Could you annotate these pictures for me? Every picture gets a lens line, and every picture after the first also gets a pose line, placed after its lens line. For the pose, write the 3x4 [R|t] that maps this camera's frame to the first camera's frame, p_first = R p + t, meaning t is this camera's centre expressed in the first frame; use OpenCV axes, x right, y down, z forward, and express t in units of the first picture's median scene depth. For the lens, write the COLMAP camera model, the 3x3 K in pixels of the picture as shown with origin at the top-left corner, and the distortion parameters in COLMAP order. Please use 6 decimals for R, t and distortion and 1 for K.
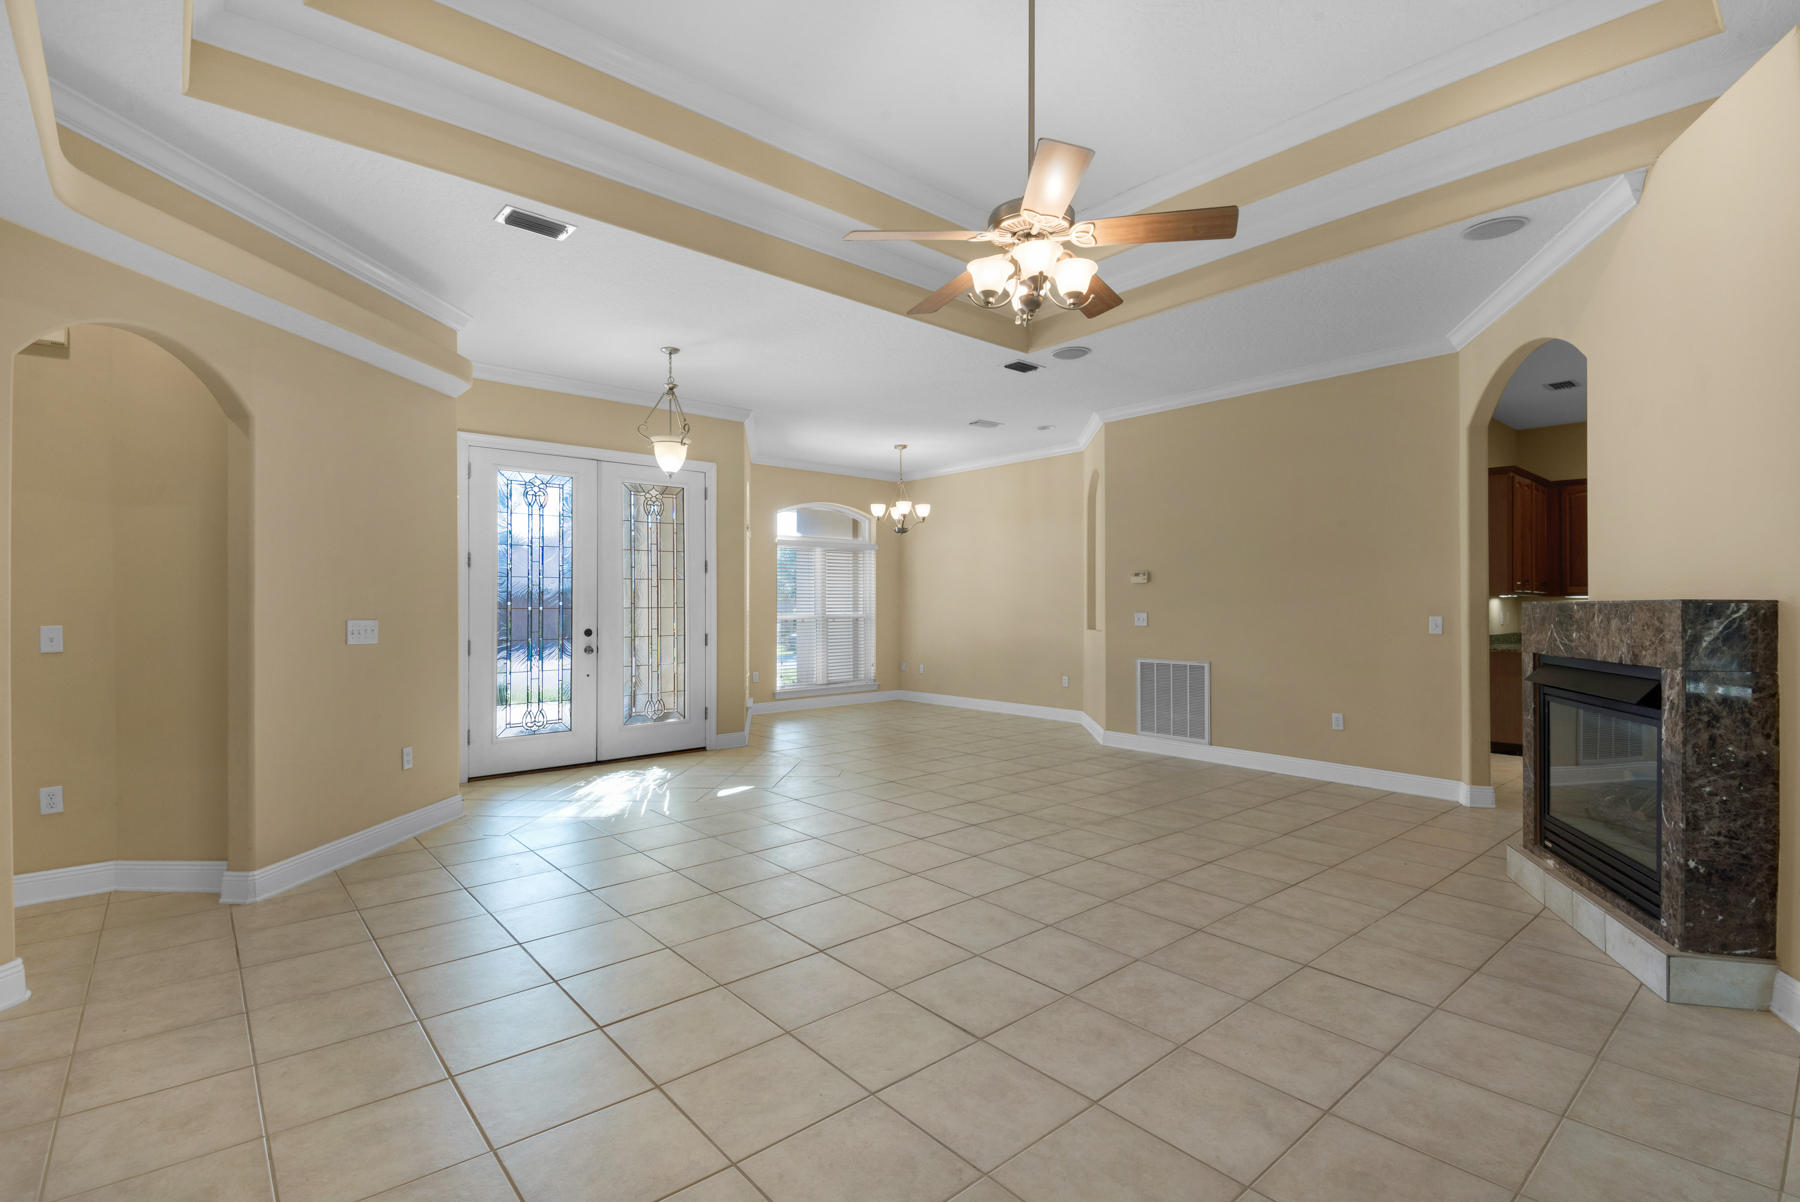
lens RADIAL K [[823.7, 0, 912.3], [0, 823.7, 602.3], [0, 0, 1]] dist [0.005788, -0.000022]
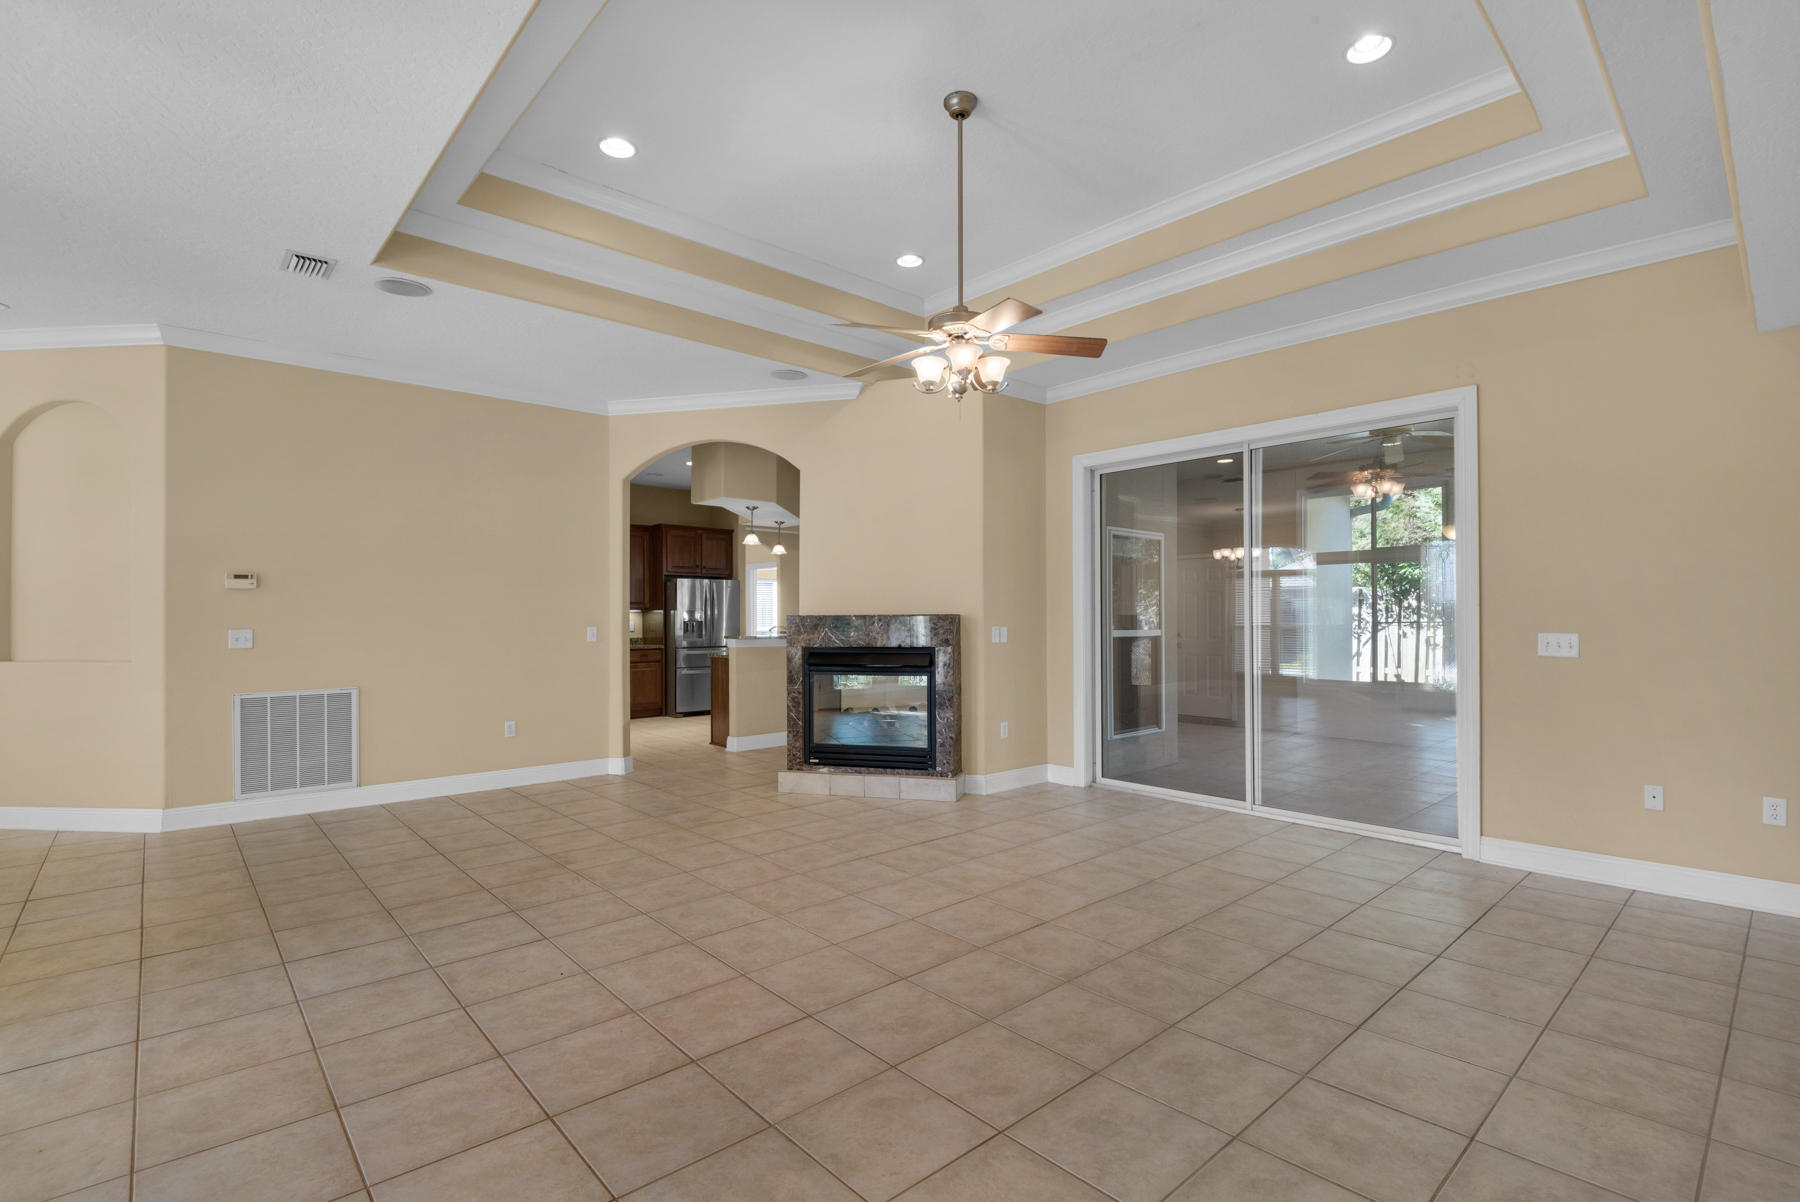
lens RADIAL K [[823.7, 0, 912.3], [0, 823.7, 602.3], [0, 0, 1]] dist [0.005788, -0.000022]
pose [[-0.021665, 0.015212, 0.999650, -0.742856], [0.000082, 0.999884, -0.015214, -0.001122], [-0.999765, -0.000247, -0.021664, 0.695696]]
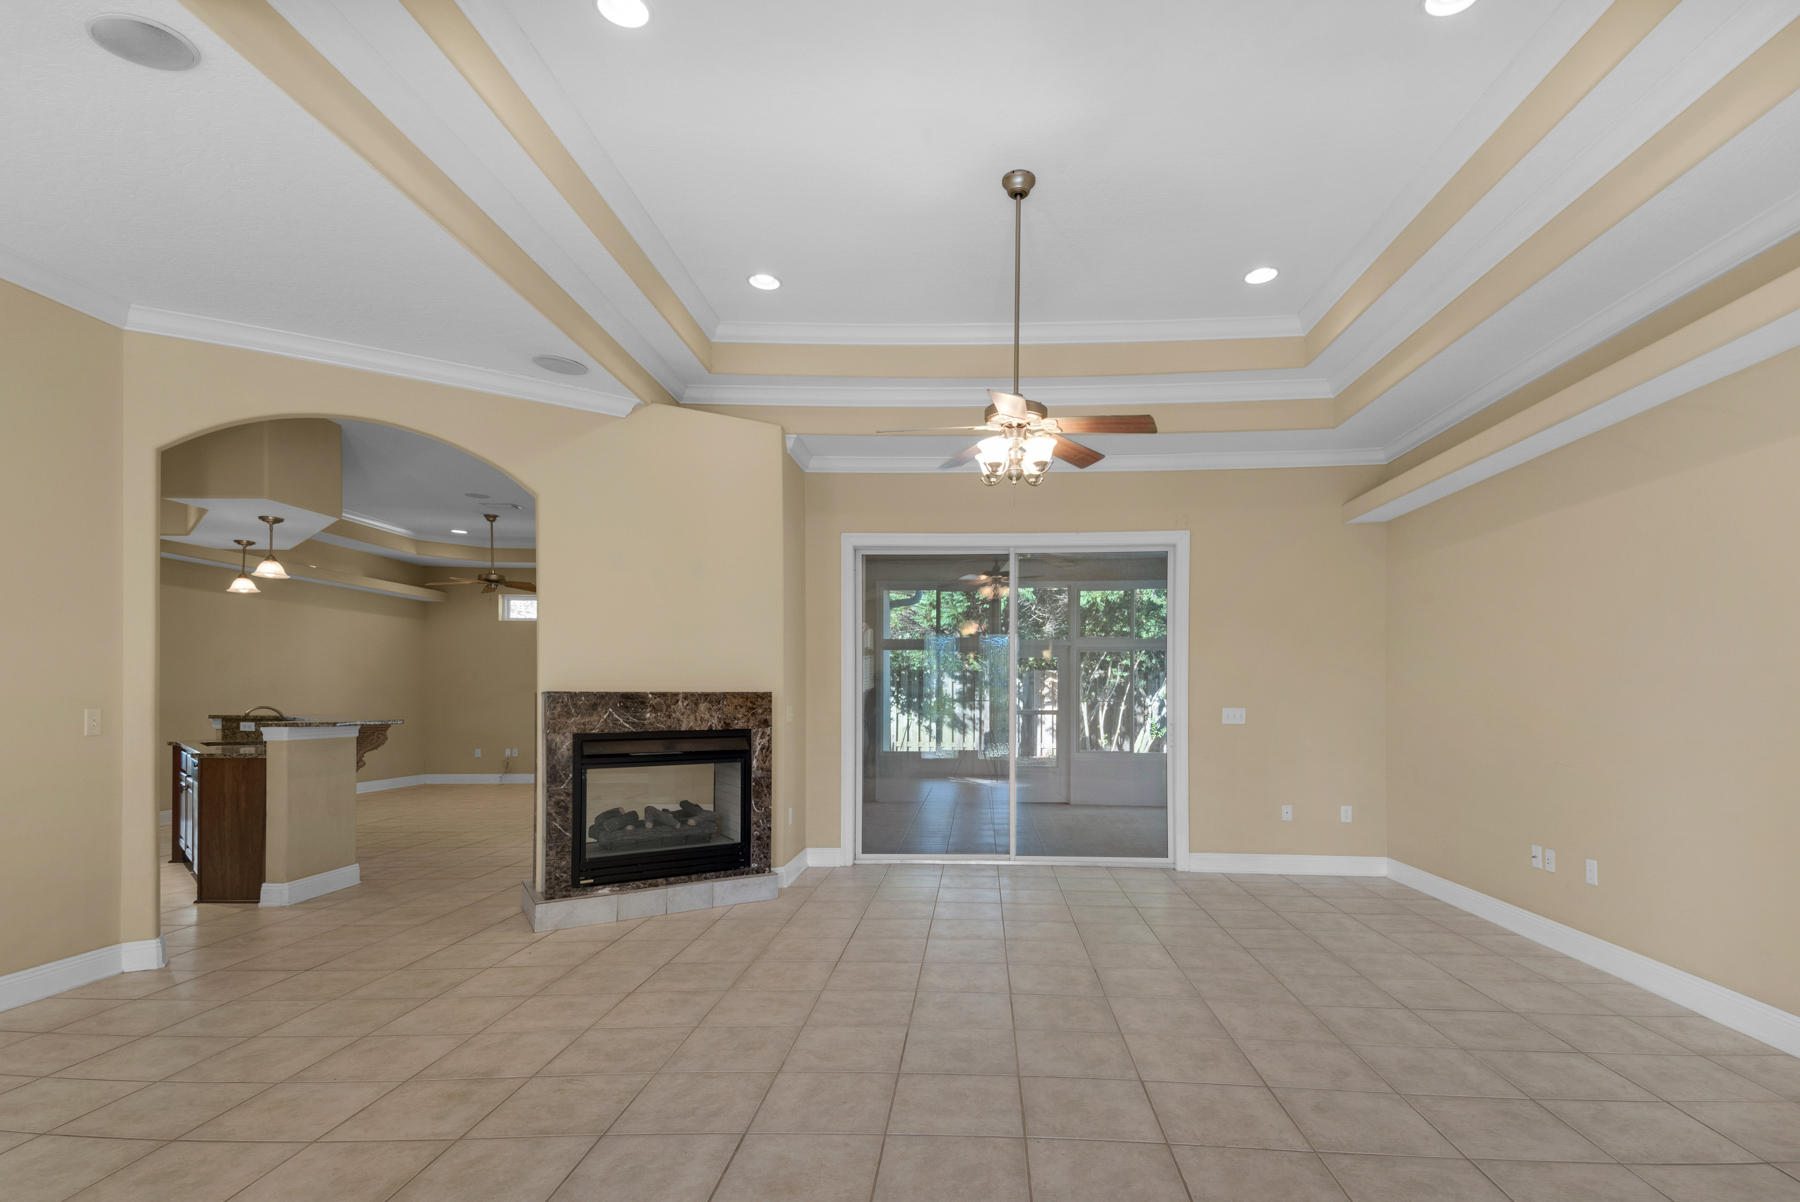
lens RADIAL K [[878.1, 0, 960.0], [0, 878.1, 686.6], [0, 0, 1]] dist [0.117055, -0.000451]
pose [[-0.735090, 0.002156, 0.677967, -0.497545], [-0.006781, 0.999922, -0.010532, 0.001591], [-0.677936, -0.012339, -0.735017, 1.355926]]
